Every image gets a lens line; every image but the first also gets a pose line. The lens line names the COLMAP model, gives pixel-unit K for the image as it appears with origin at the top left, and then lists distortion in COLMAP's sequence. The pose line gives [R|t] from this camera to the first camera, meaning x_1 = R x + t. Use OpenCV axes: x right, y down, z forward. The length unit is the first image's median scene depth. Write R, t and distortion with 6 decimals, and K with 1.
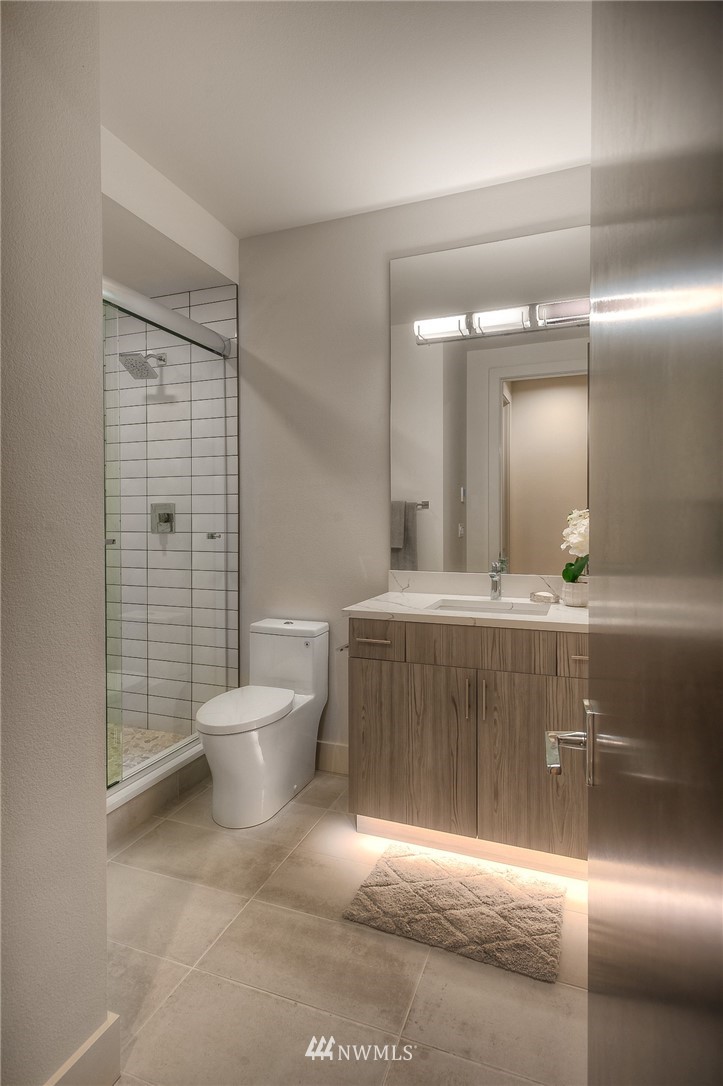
lens RADIAL K [[564.7, 0, 363.5], [0, 564.7, 538.1], [0, 0, 1]] dist [0.001419, -0.000288]
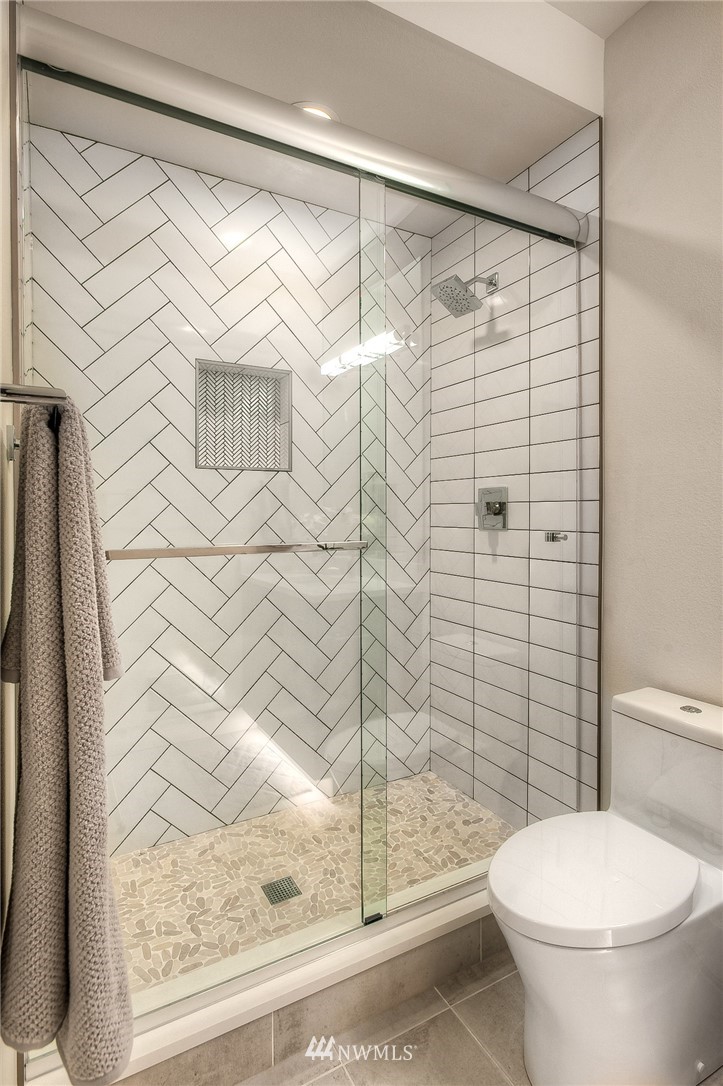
lens RADIAL K [[564.7, 0, 361.3], [0, 564.7, 521.1], [0, 0, 1]] dist [0.001419, -0.000288]
pose [[0.767630, 0.005986, -0.640866, -0.030718], [-0.017243, 0.999787, -0.011314, -0.009719], [0.640662, 0.019735, 0.767570, 0.365679]]
